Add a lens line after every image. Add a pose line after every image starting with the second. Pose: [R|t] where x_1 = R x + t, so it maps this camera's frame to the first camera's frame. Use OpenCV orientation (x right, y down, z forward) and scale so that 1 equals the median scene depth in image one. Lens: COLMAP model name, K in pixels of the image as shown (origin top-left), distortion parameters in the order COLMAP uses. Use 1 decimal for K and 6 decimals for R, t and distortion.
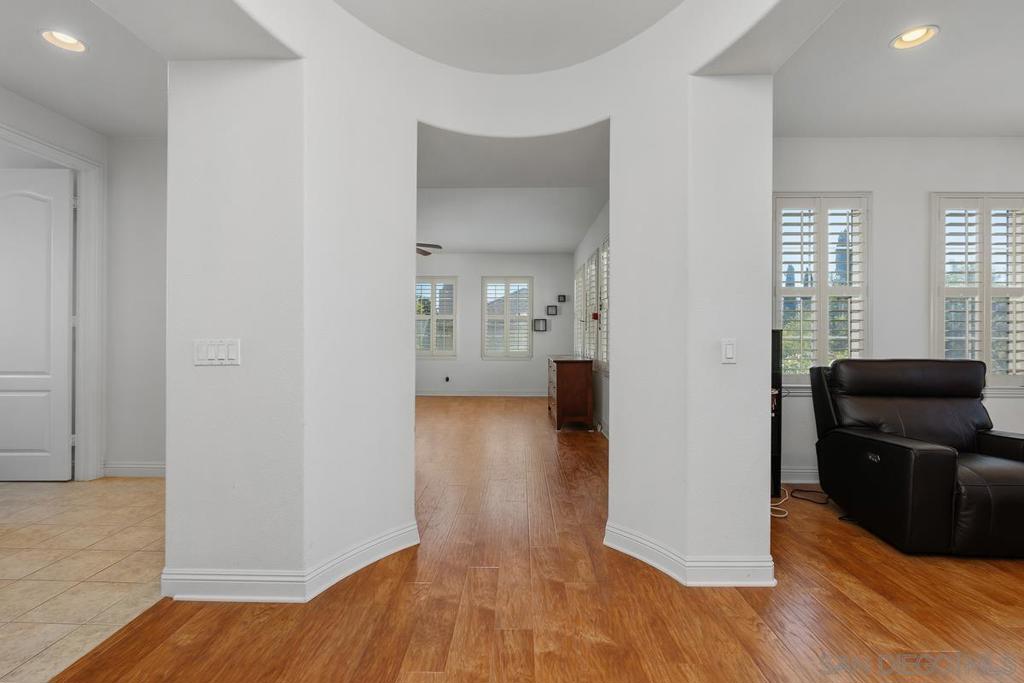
lens RADIAL K [[452.5, 0, 515.6], [0, 452.5, 337.8], [0, 0, 1]] dist [-0.005992, -0.000658]
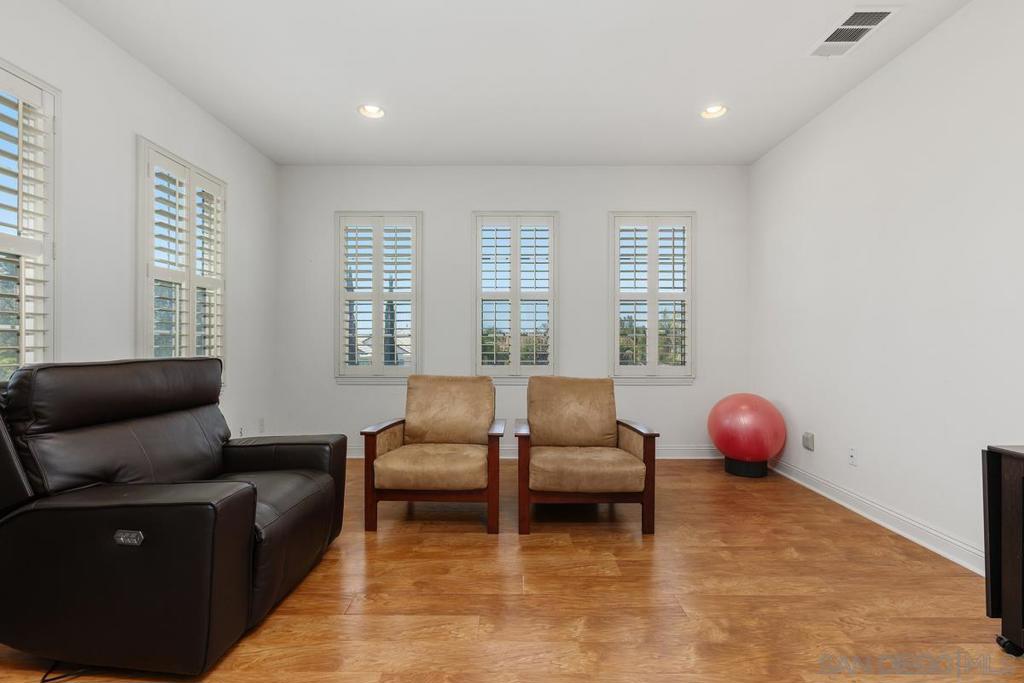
lens RADIAL K [[452.5, 0, 514.3], [0, 452.5, 341.1], [0, 0, 1]] dist [-0.005992, -0.000658]
pose [[-0.014262, 0.000334, 0.999898, 0.204536], [-0.002424, 0.999997, -0.000369, 0.019881], [-0.999895, -0.002429, -0.014261, 0.468770]]
